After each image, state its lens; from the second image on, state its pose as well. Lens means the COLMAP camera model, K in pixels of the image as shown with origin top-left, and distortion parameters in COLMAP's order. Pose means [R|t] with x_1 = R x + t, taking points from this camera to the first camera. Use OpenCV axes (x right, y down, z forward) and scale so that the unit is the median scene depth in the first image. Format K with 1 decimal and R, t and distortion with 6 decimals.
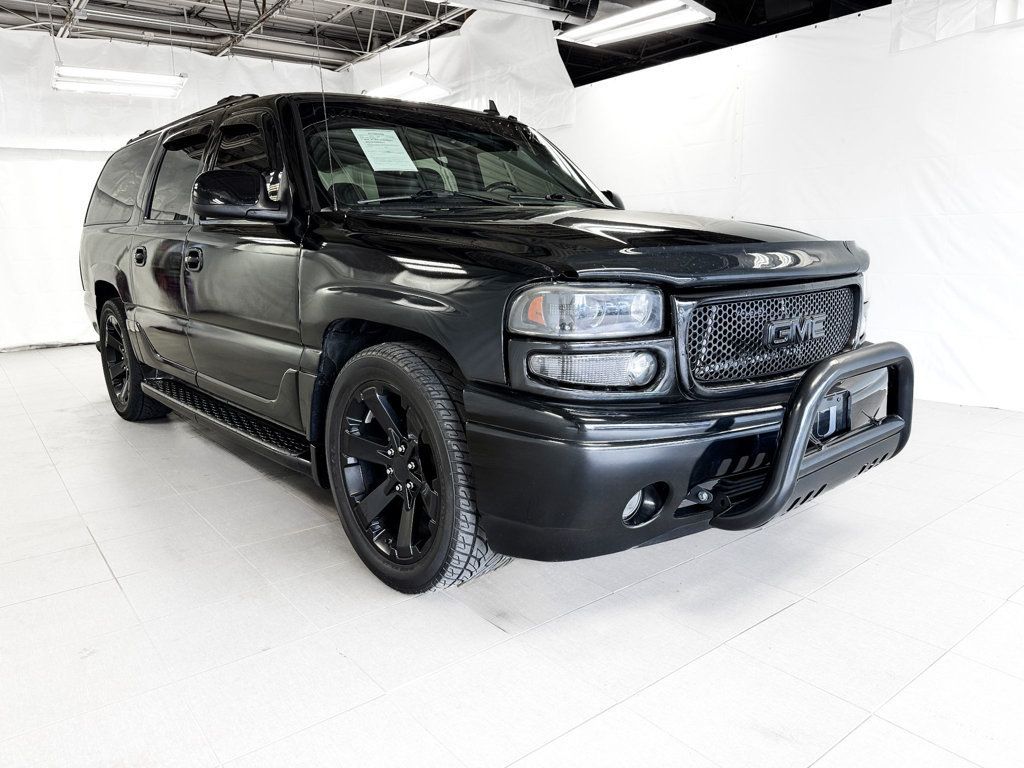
lens RADIAL K [[728.8, 0, 512.0], [0, 728.8, 384.0], [0, 0, 1]] dist [0.001717, -0.001471]
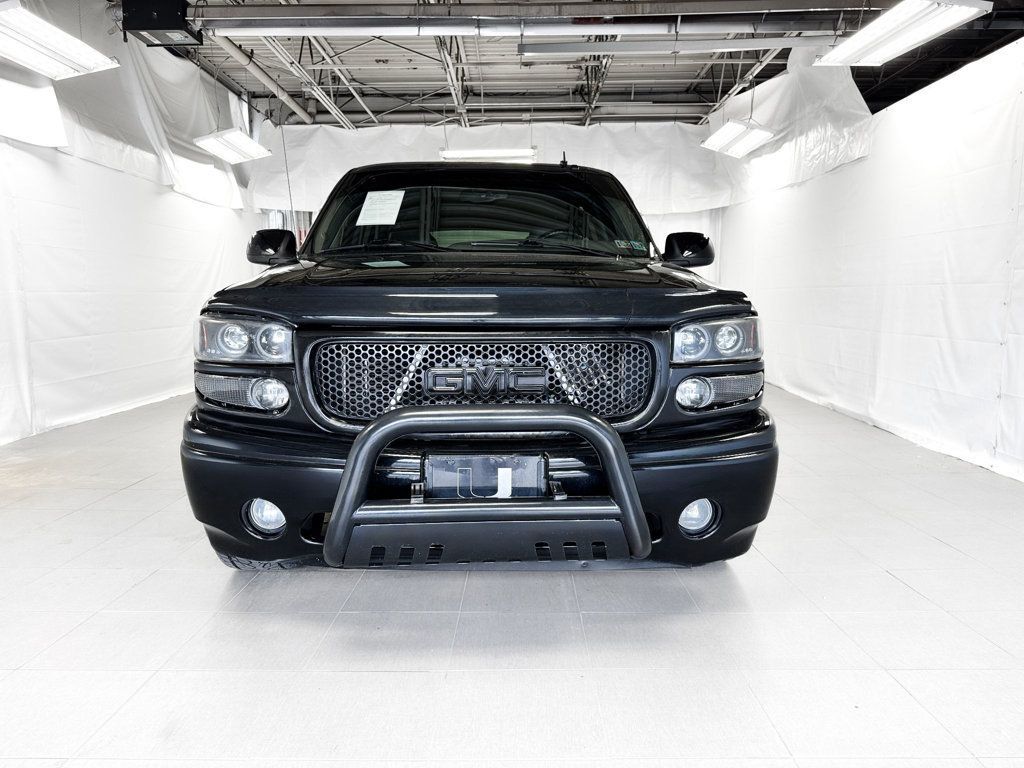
lens RADIAL K [[740.4, 0, 512.0], [0, 740.4, 384.0], [0, 0, 1]] dist [0.000471, -0.000580]
pose [[0.784356, 0.091755, -0.613488, 0.273673], [-0.133720, 0.990757, -0.022783, -0.014421], [0.605727, 0.099906, 0.789376, 0.076261]]
